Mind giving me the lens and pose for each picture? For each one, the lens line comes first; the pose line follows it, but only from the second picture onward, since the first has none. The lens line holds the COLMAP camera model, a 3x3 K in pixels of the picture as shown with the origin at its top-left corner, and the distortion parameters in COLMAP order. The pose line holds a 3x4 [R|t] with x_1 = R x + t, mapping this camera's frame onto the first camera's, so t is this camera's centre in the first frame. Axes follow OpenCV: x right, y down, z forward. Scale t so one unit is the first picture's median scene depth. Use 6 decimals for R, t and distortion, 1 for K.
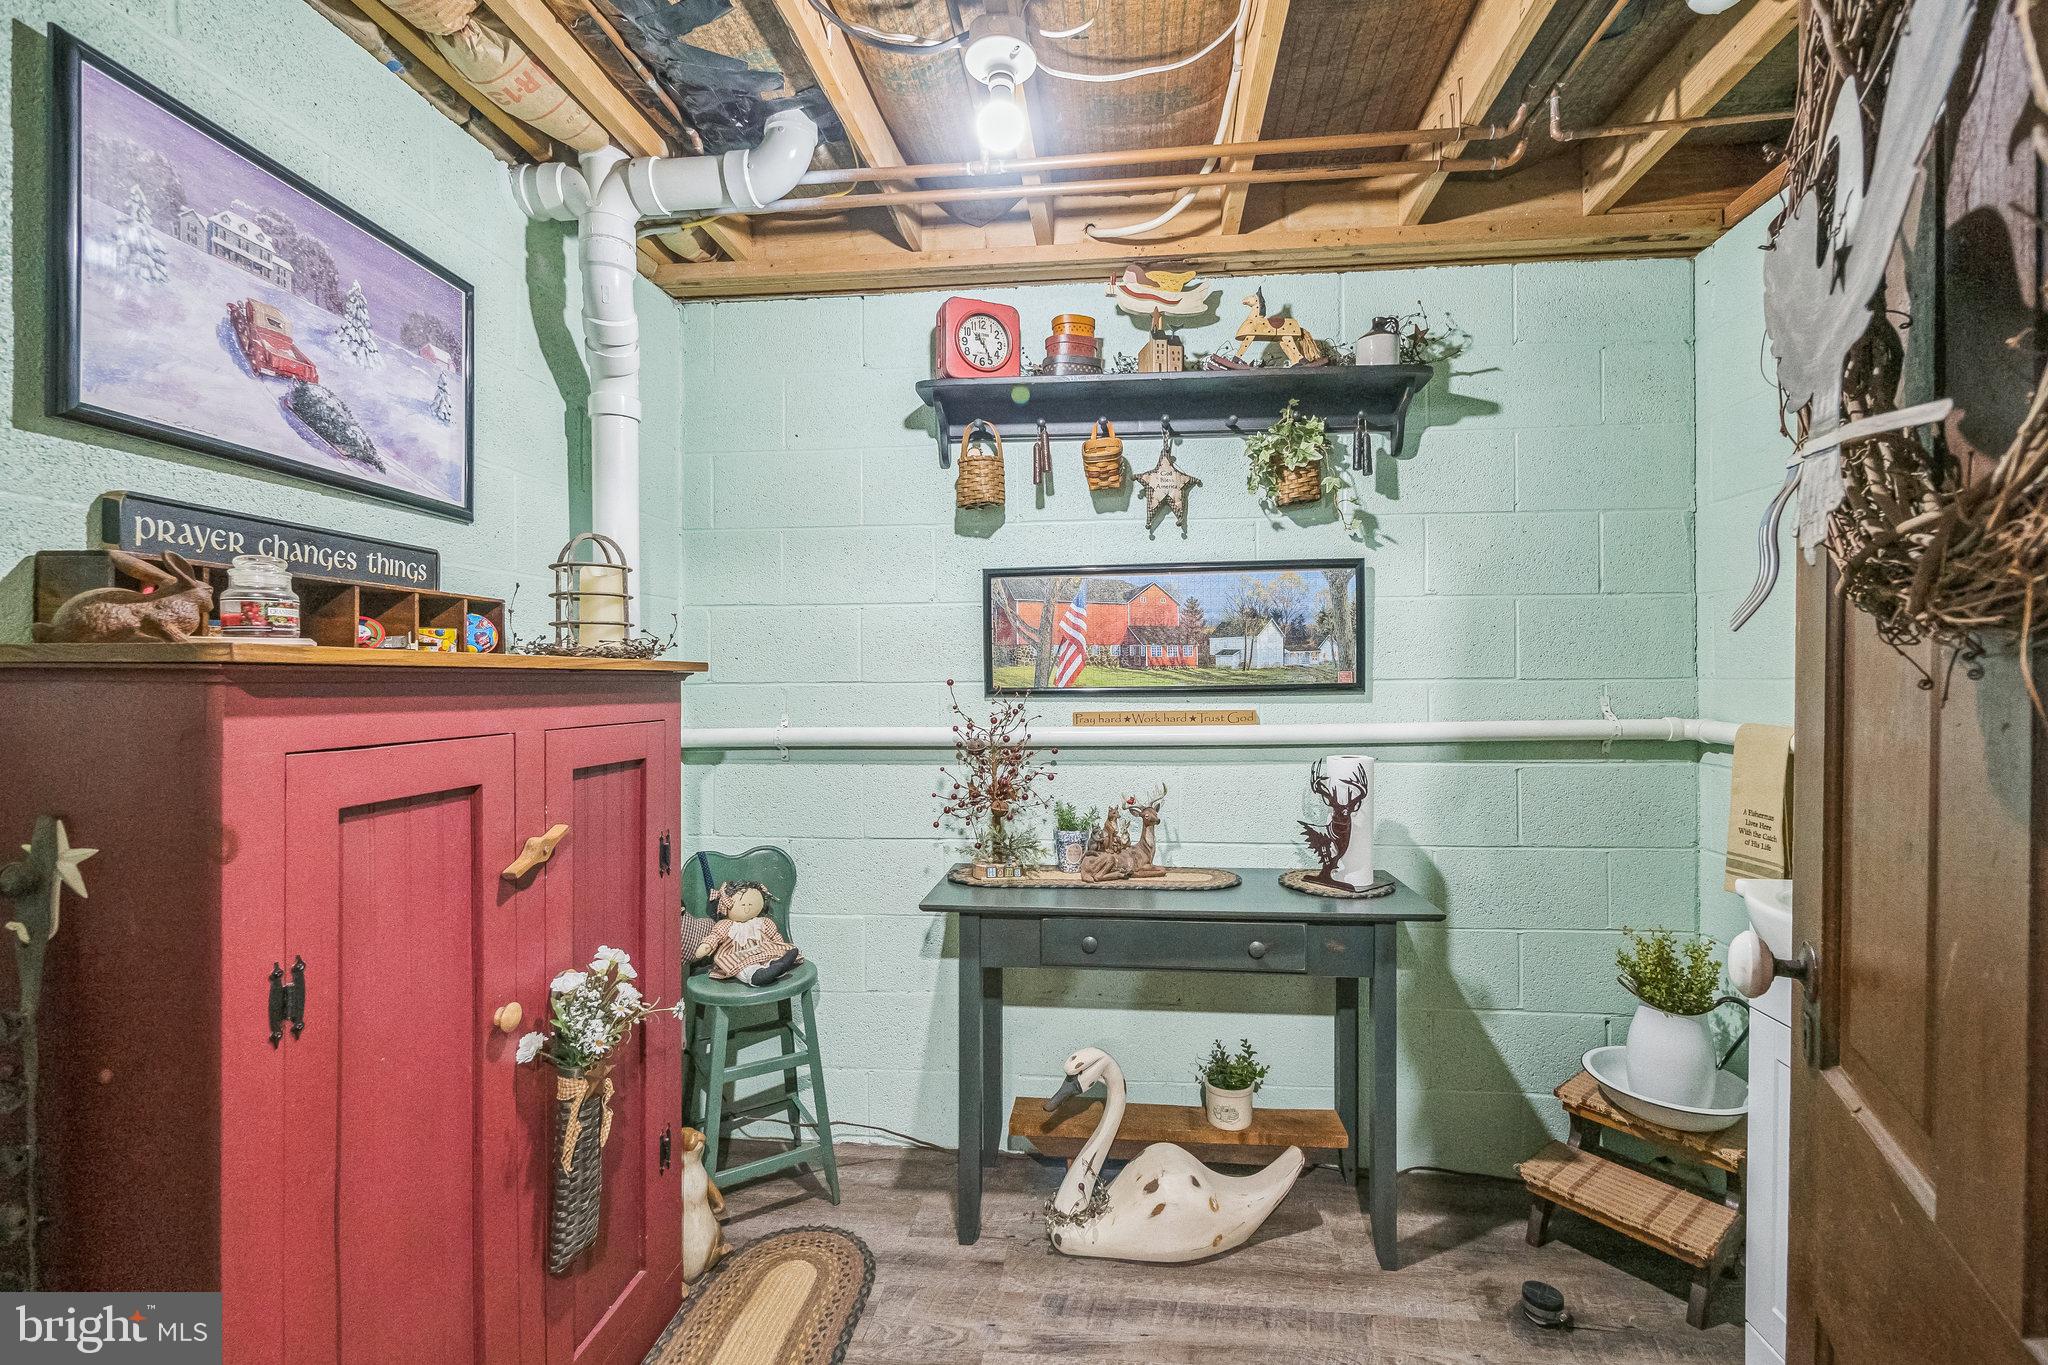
lens RADIAL K [[884.5, 0, 1038.5], [0, 884.5, 678.5], [0, 0, 1]] dist [-0.004628, -0.001319]
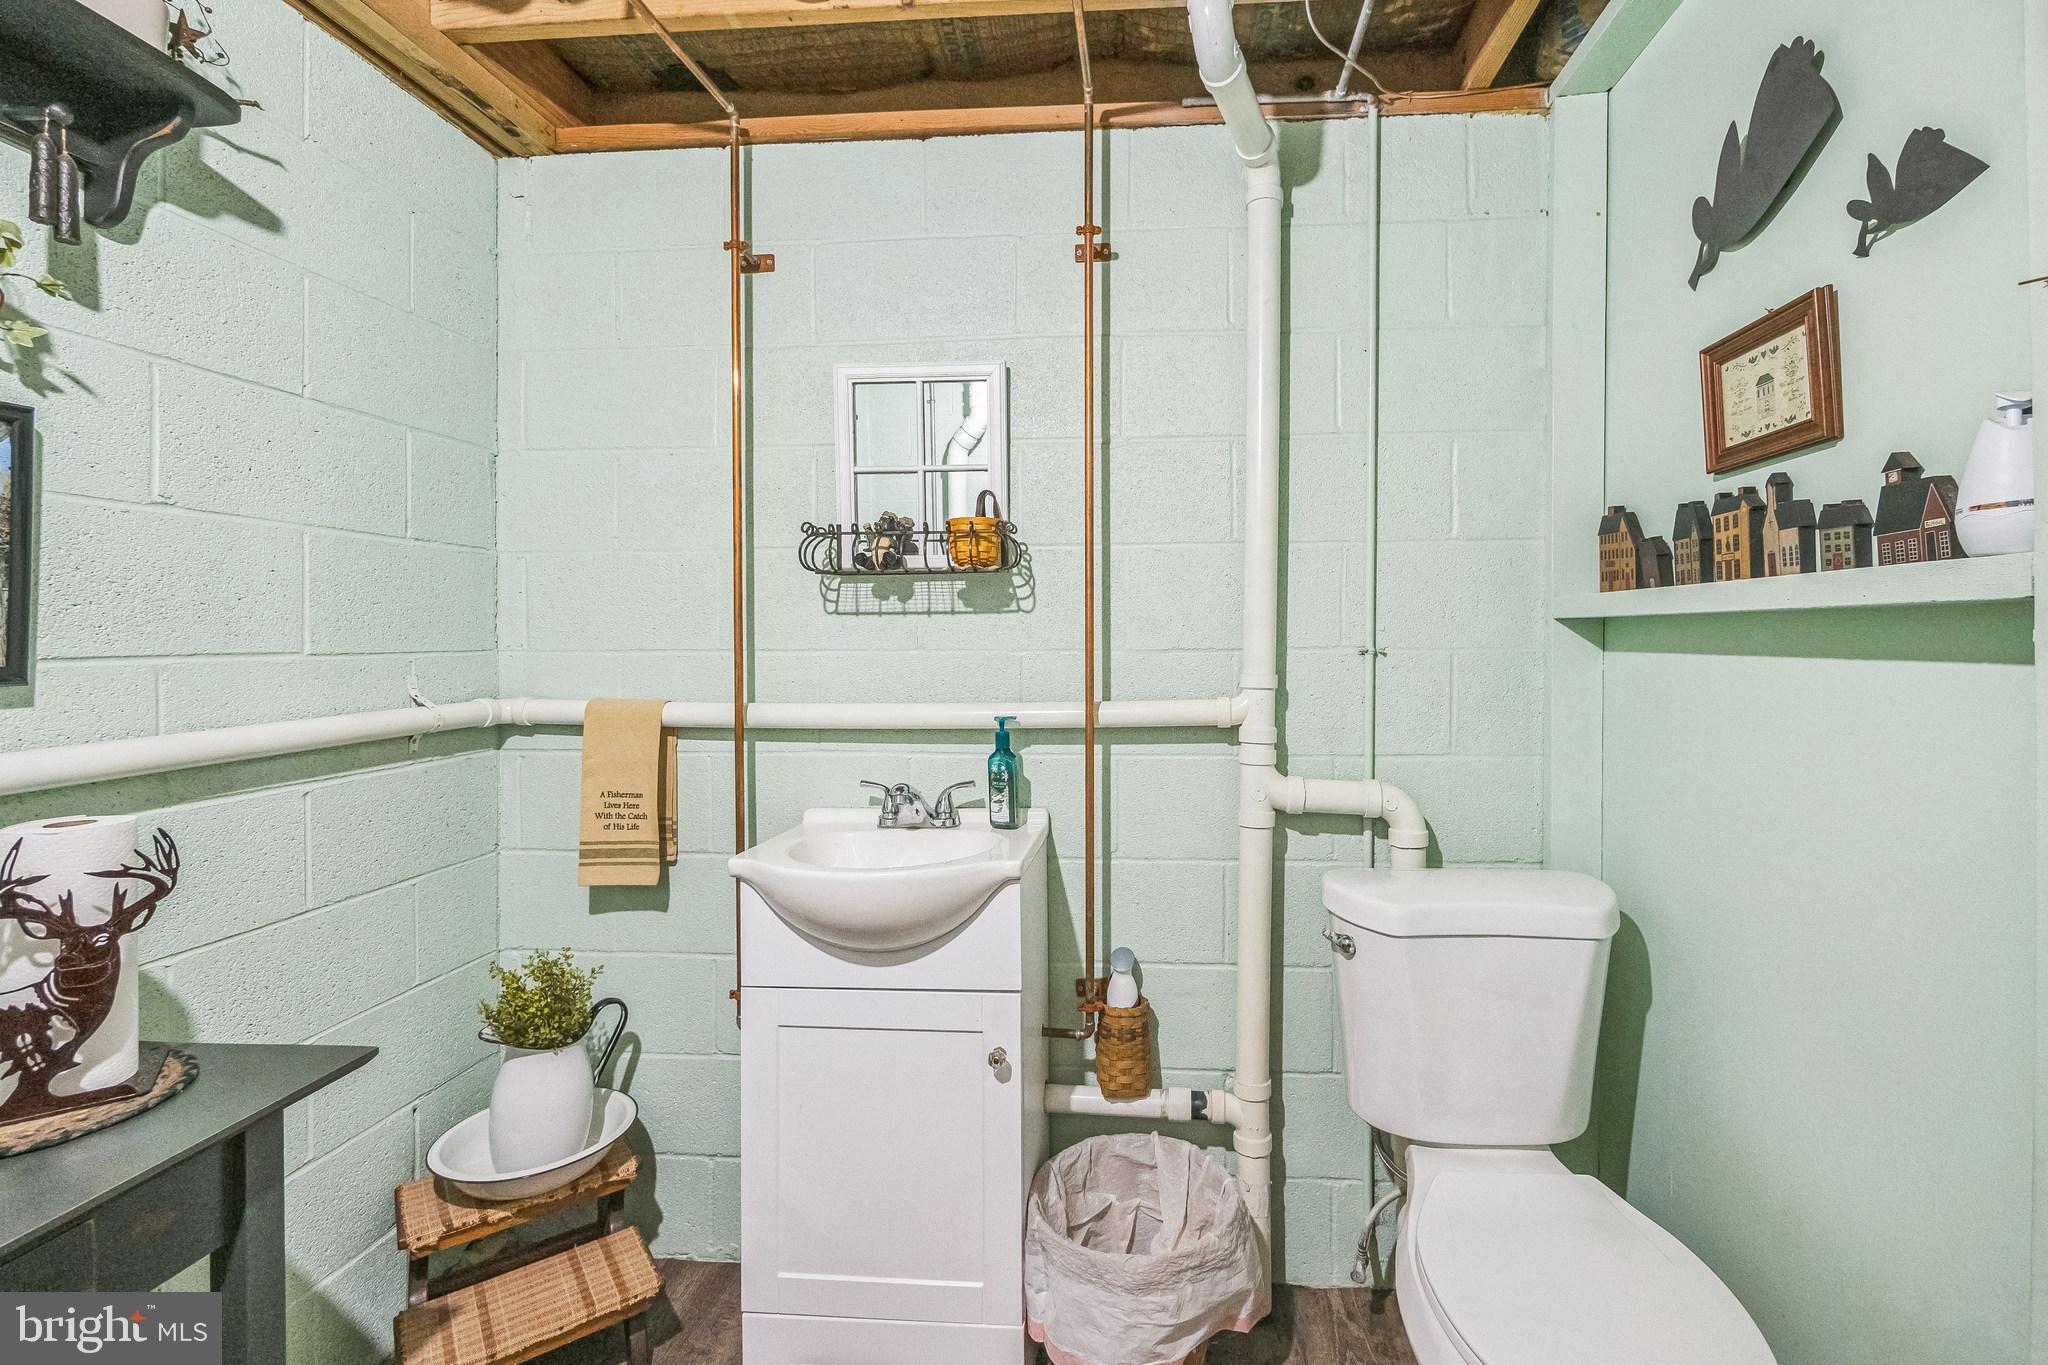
lens RADIAL K [[884.5, 0, 1140.8], [0, 884.5, 635.3], [0, 0, 1]] dist [-0.004628, -0.001319]
pose [[-0.034358, 0.008749, 0.999371, -0.141150], [0.007246, 0.999938, -0.008504, -0.003730], [-0.999383, 0.006949, -0.034419, 0.451913]]
